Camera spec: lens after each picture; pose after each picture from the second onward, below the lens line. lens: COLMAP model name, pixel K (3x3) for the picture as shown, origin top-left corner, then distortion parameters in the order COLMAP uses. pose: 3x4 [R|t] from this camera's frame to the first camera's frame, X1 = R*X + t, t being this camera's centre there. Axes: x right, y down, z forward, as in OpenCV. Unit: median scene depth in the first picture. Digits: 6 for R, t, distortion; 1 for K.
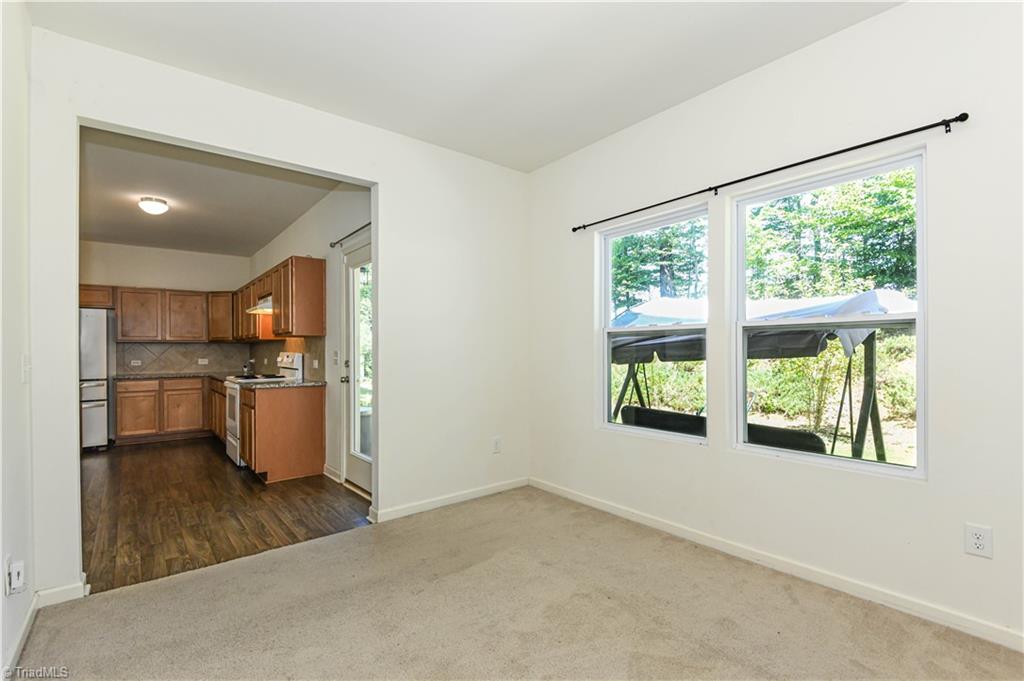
lens RADIAL K [[470.2, 0, 513.6], [0, 470.2, 353.0], [0, 0, 1]] dist [0.004253, -0.011028]
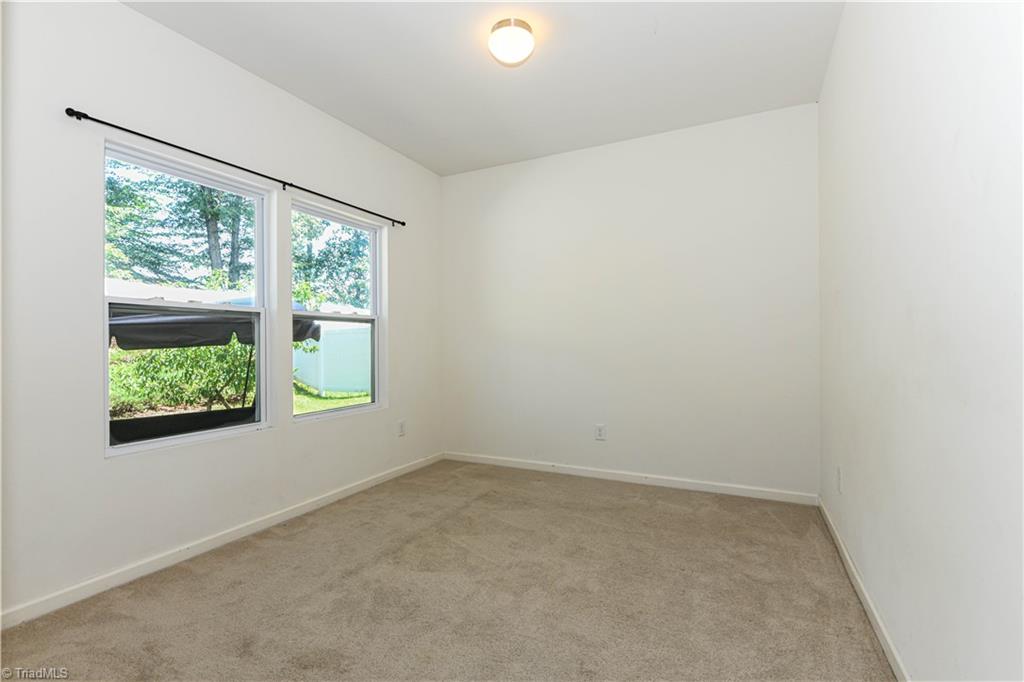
lens RADIAL K [[470.2, 0, 508.3], [0, 470.2, 337.5], [0, 0, 1]] dist [0.004253, -0.011028]
pose [[-0.425523, 0.021949, 0.904681, -0.722085], [0.018740, 0.999705, -0.015440, 0.027795], [-0.904753, 0.010383, -0.425809, 0.951349]]
